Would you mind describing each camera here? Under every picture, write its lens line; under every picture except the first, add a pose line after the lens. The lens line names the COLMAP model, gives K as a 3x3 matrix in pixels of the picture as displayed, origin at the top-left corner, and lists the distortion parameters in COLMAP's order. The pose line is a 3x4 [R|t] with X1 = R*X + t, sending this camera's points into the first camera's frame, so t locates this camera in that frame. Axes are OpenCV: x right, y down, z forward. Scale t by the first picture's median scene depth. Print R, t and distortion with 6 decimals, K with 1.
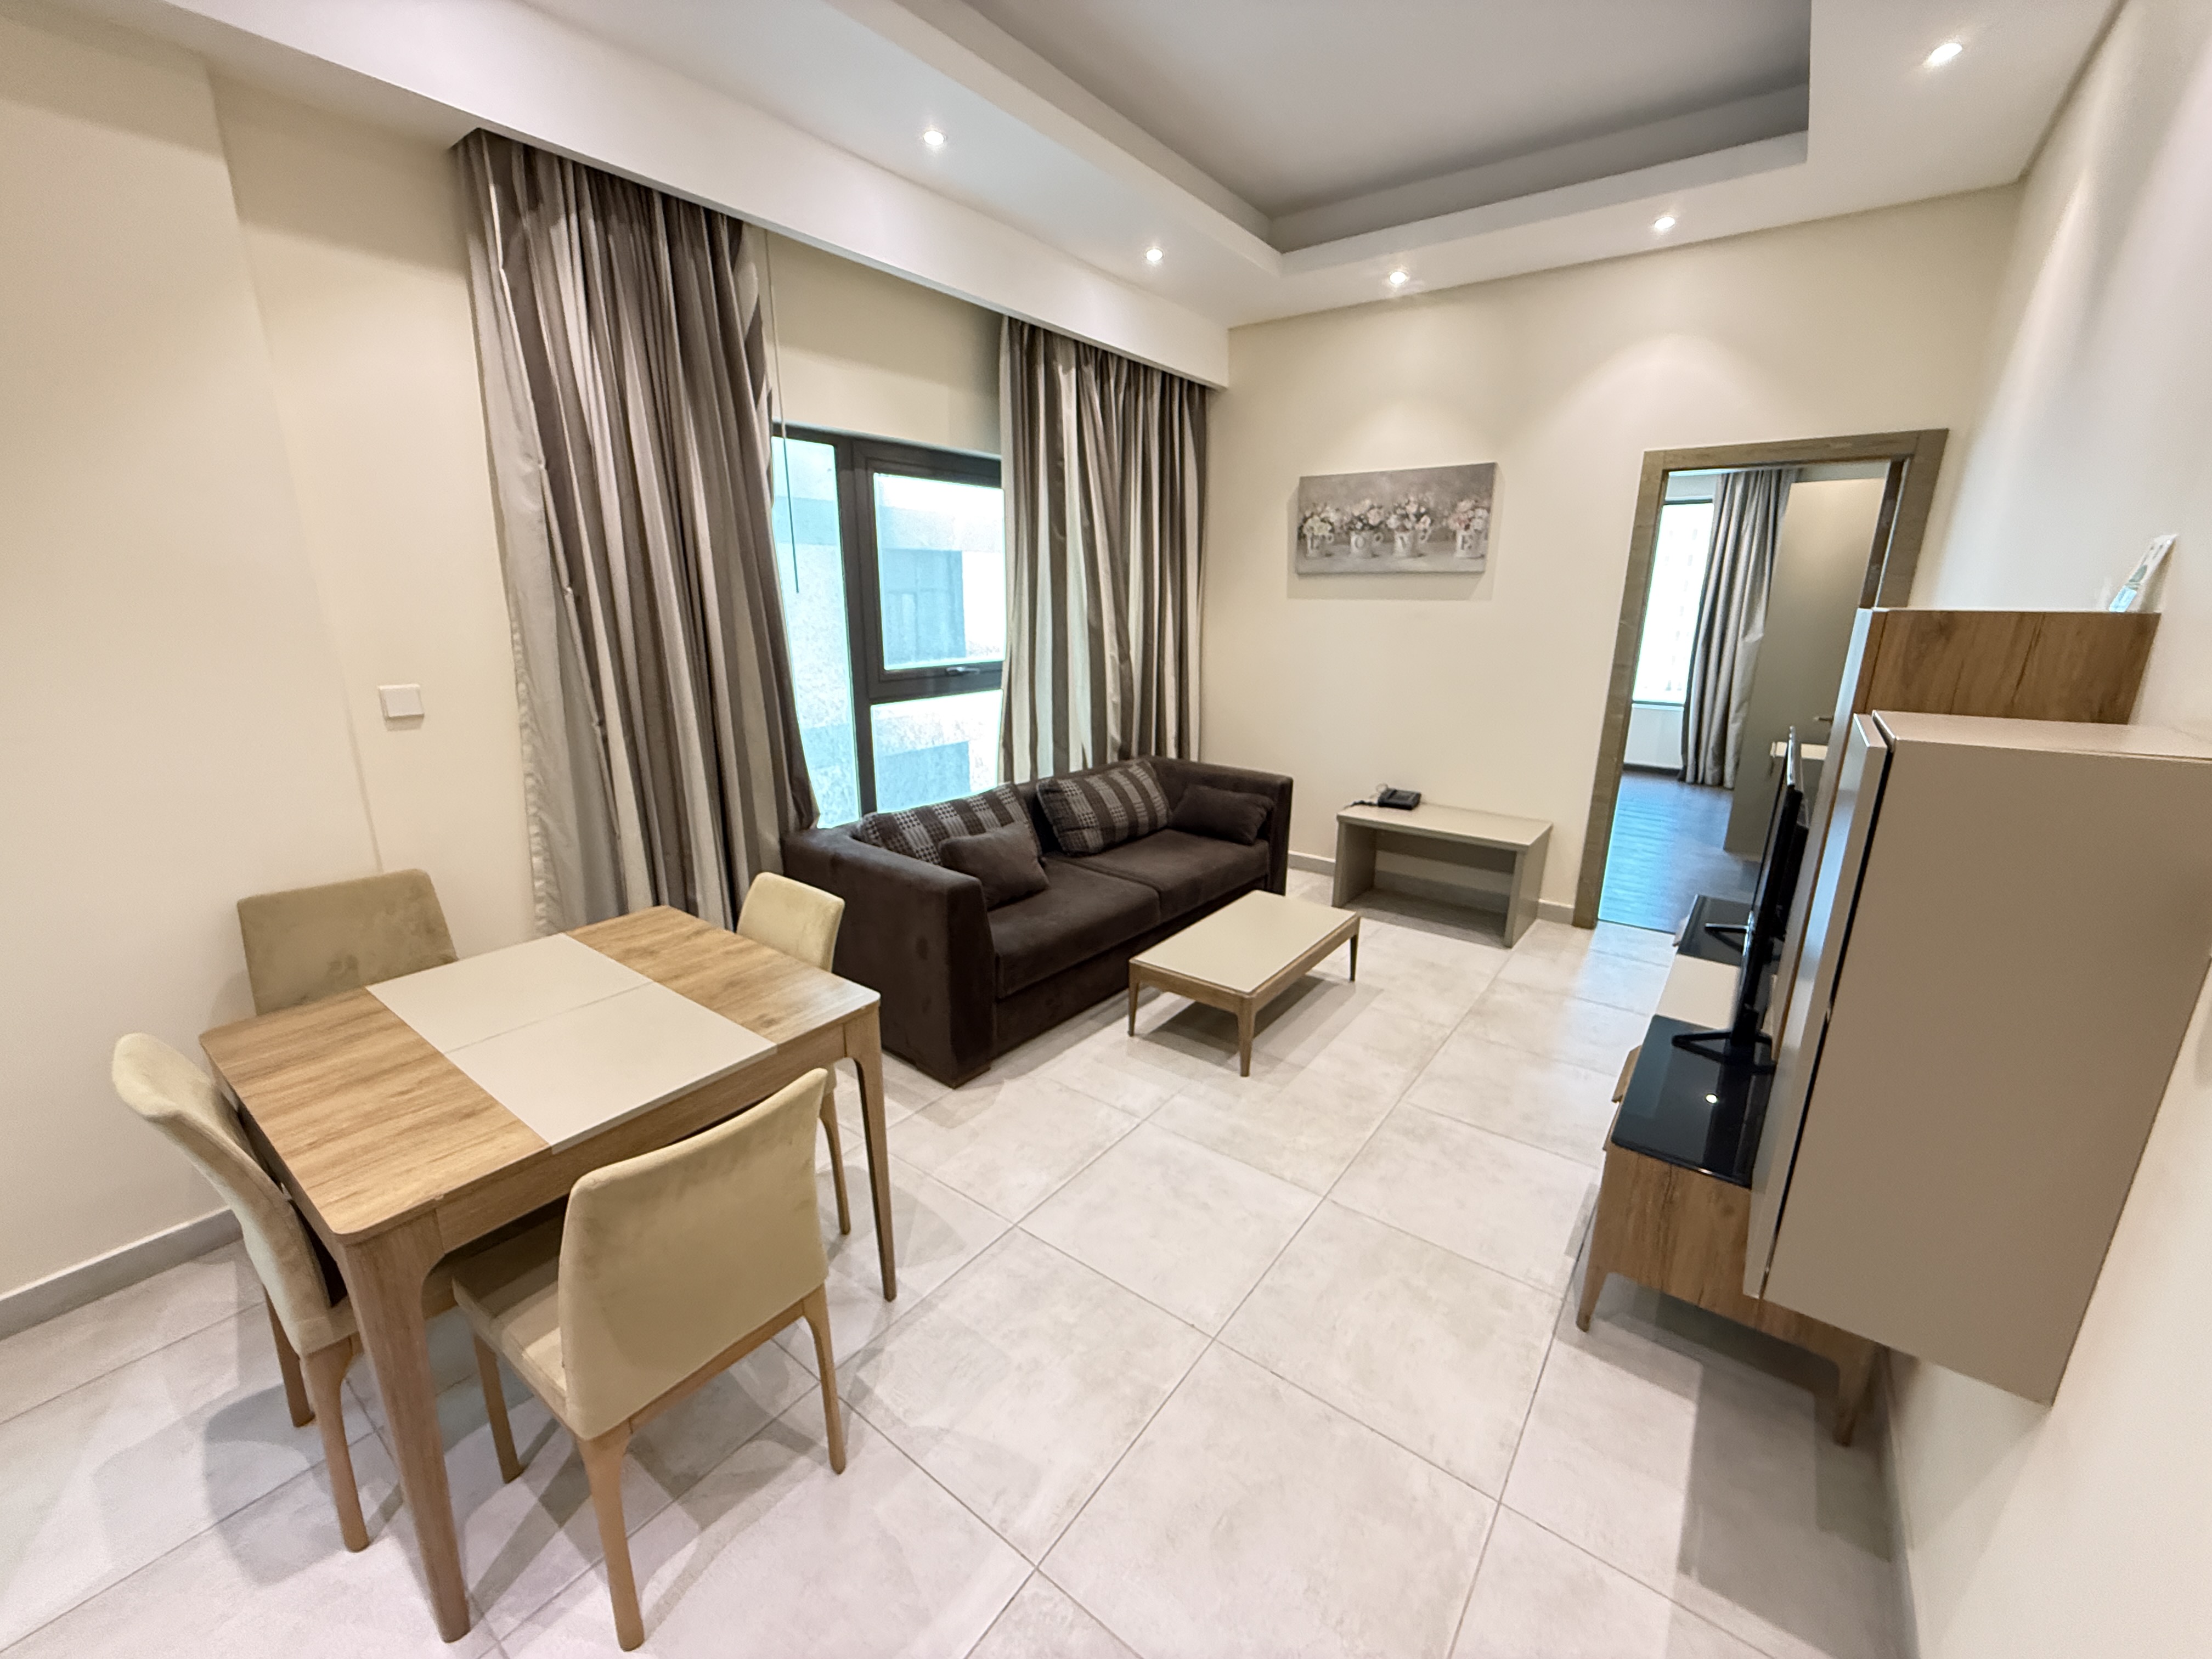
lens RADIAL K [[888.9, 0, 1105.7], [0, 888.9, 820.0], [0, 0, 1]] dist [-0.000345, -0.000074]
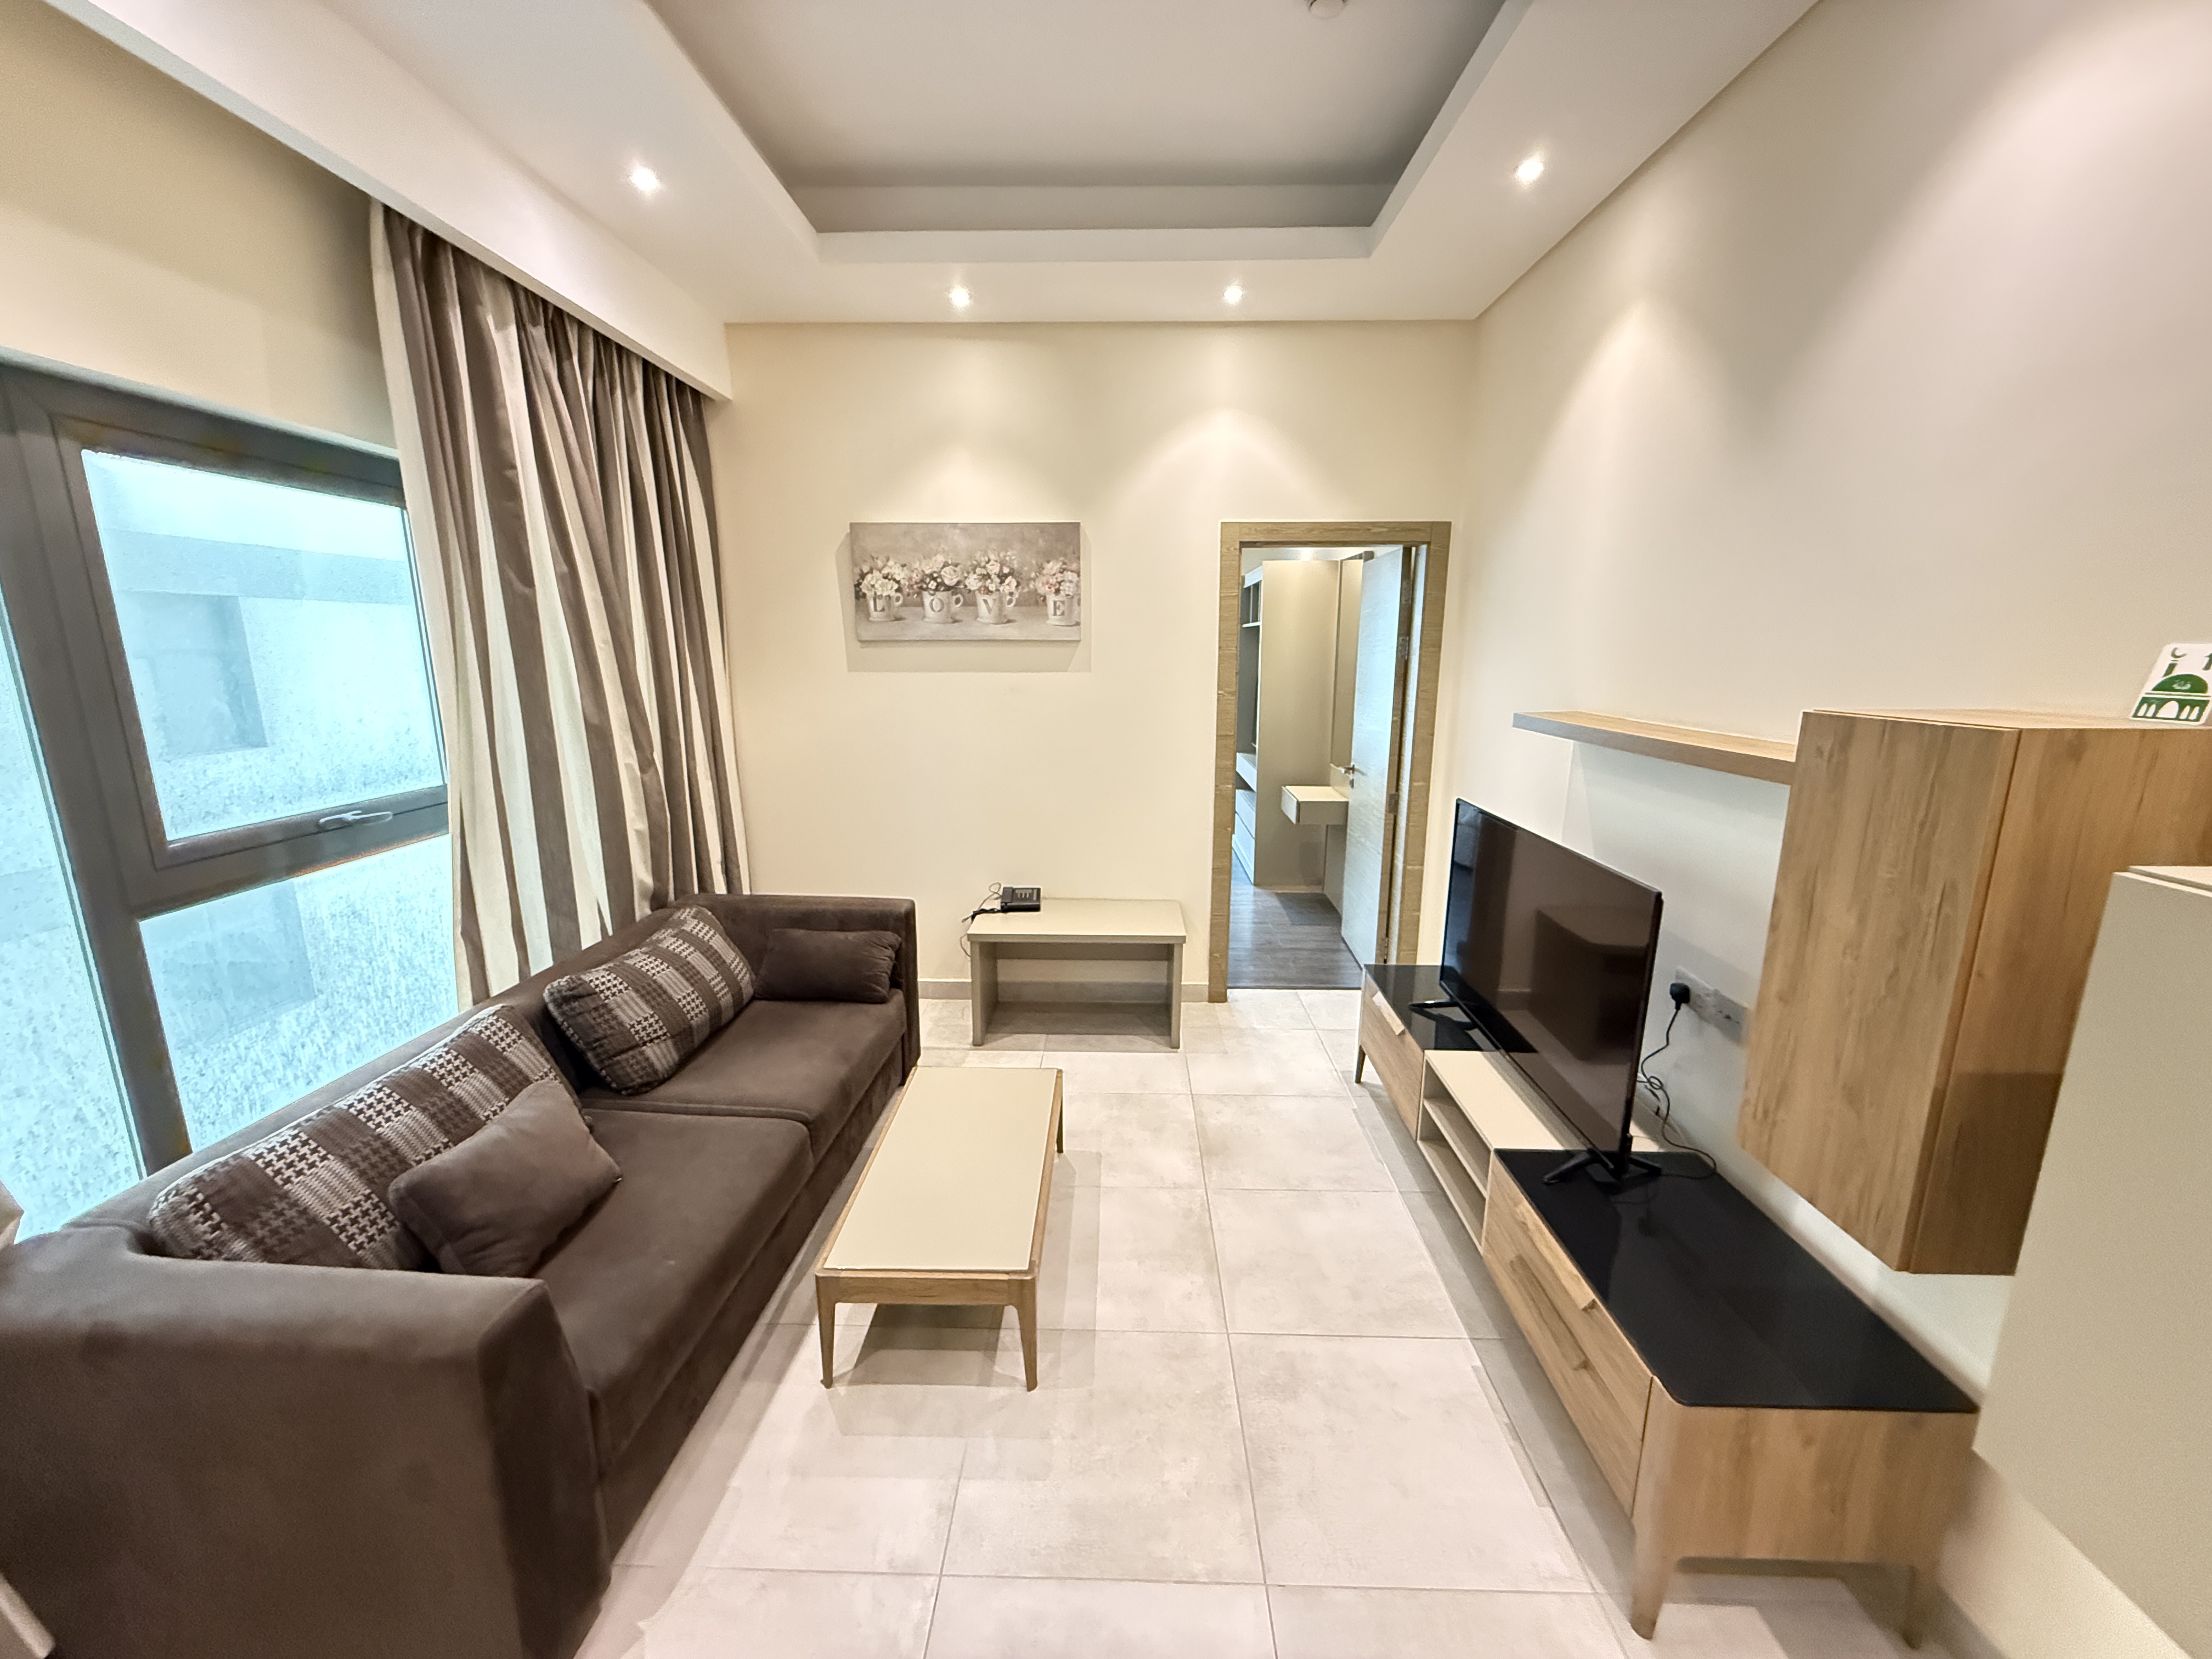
lens RADIAL K [[879.5, 0, 1106.0], [0, 879.5, 829.5], [0, 0, 1]] dist [0.001722, -0.000467]
pose [[0.812628, -0.124761, 0.569272, -0.089267], [0.149217, 0.988797, 0.003699, -0.089353], [-0.563356, 0.081940, 0.822141, 0.266864]]
